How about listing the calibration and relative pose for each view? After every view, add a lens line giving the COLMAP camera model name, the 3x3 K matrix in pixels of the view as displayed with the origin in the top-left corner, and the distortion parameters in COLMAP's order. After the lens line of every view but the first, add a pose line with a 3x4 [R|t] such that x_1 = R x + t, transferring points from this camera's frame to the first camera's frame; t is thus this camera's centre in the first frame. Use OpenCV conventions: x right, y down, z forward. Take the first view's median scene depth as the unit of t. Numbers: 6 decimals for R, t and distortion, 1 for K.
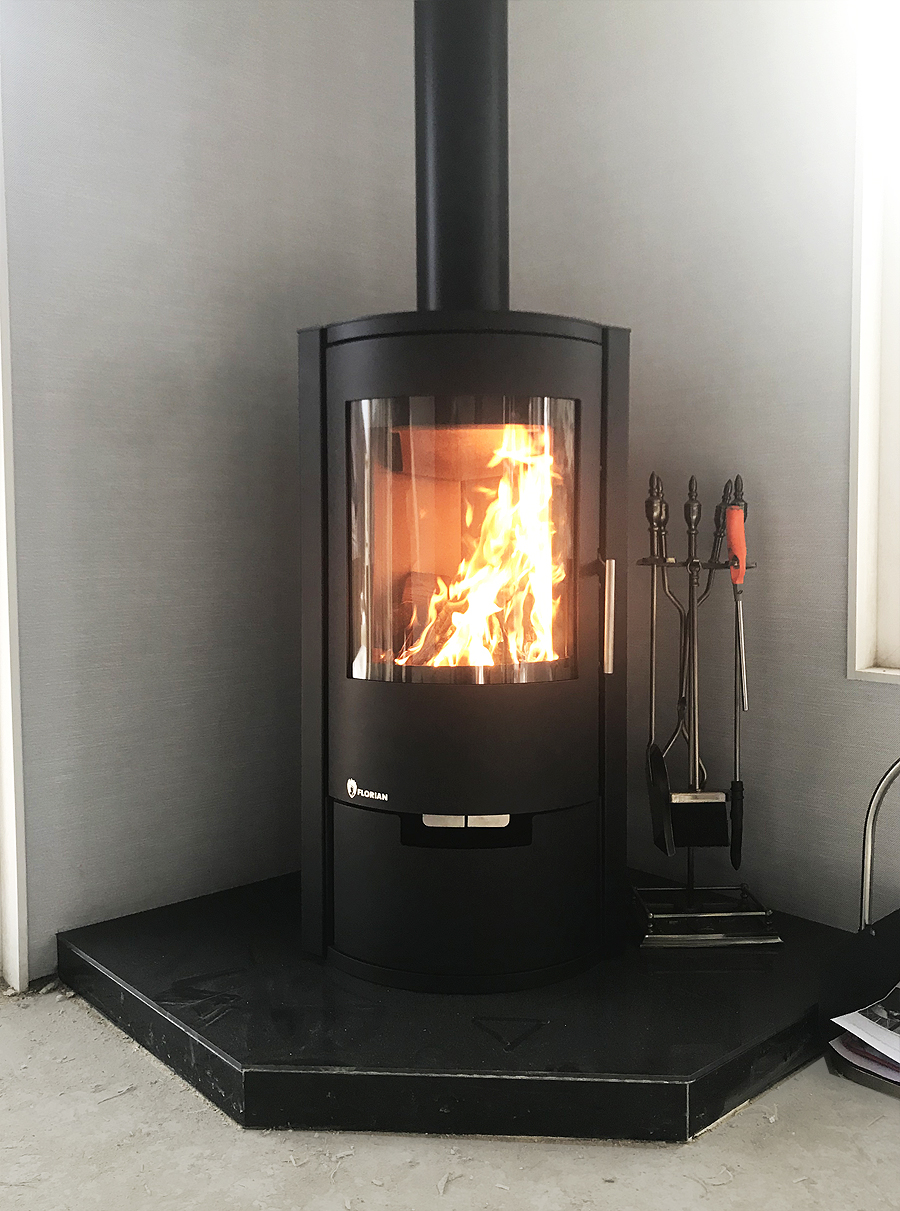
lens RADIAL K [[1041.6, 0, 450.0], [0, 1041.6, 605.5], [0, 0, 1]] dist [0.037670, -0.048239]
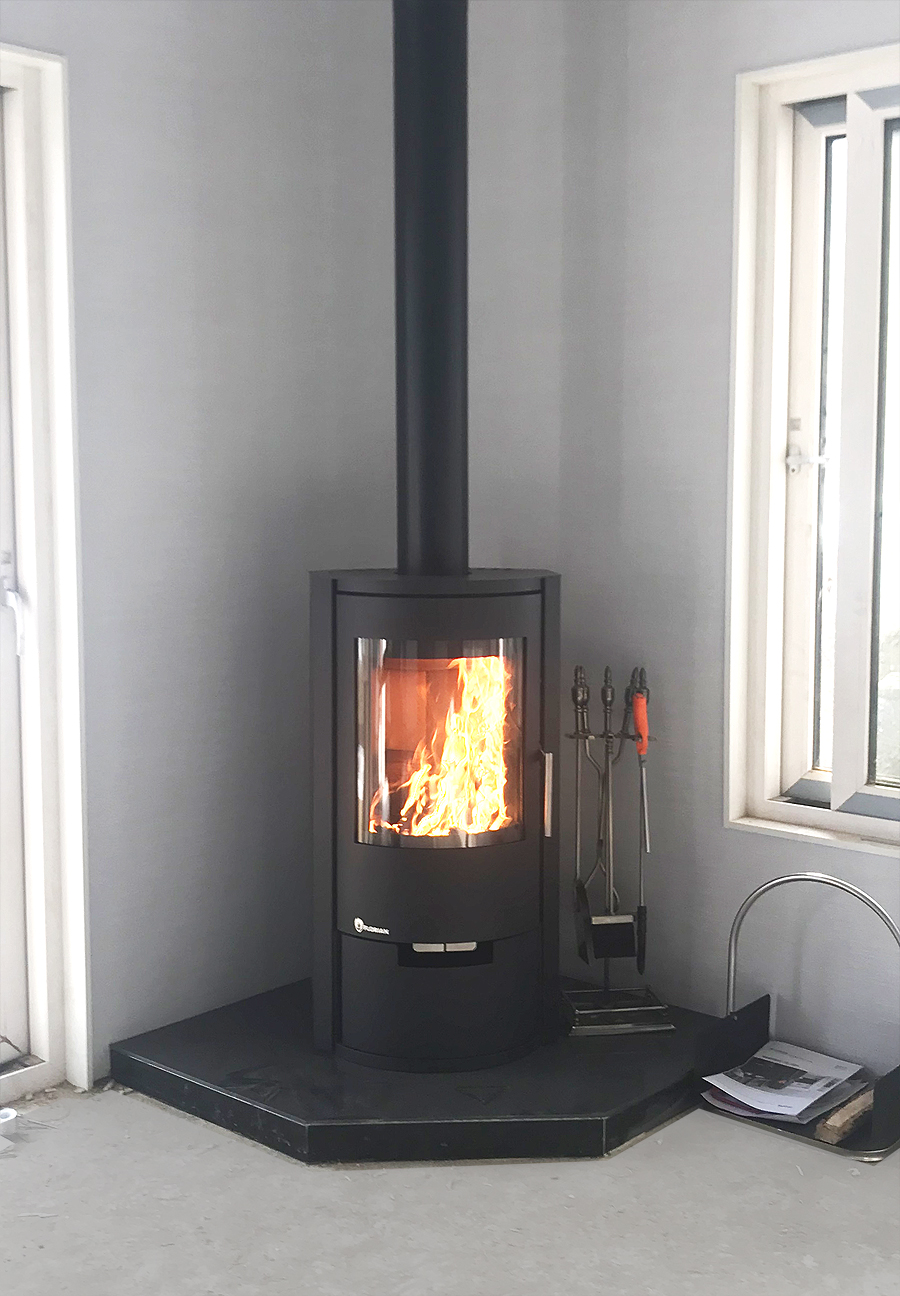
lens RADIAL K [[1575.2, 0, 435.1], [0, 1575.2, 622.7], [0, 0, 1]] dist [0.123481, -0.414185]
pose [[0.993477, -0.008440, 0.113721, -0.225906], [0.004812, 0.999472, 0.032146, -0.279521], [-0.113932, -0.031389, 0.992993, -1.024588]]
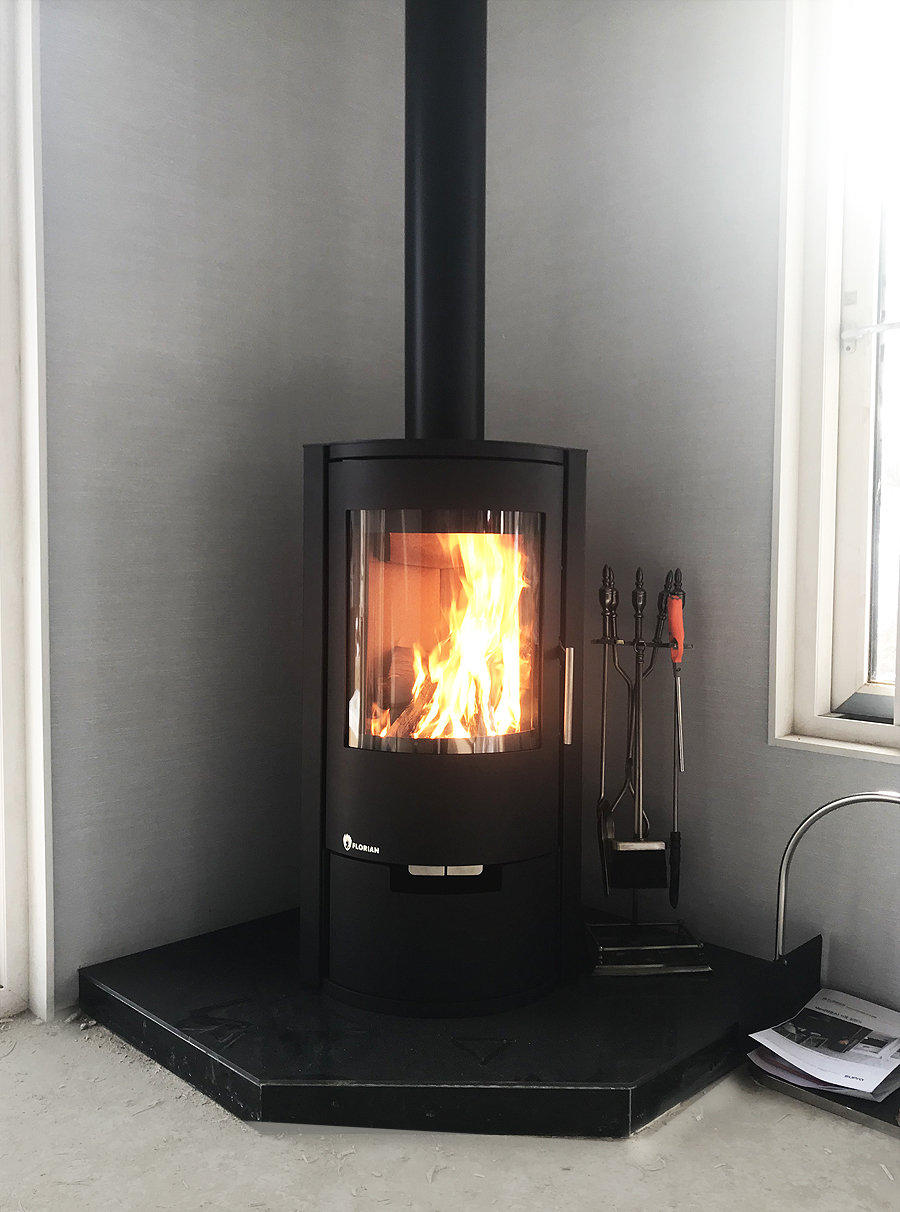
lens RADIAL K [[1055.7, 0, 460.0], [0, 1055.7, 612.3], [0, 0, 1]] dist [0.012851, 0.000372]
pose [[0.998339, 0.009485, 0.056820, -0.038299], [-0.008739, 0.999873, -0.013364, -0.066359], [-0.056940, 0.012845, 0.998295, -0.186482]]
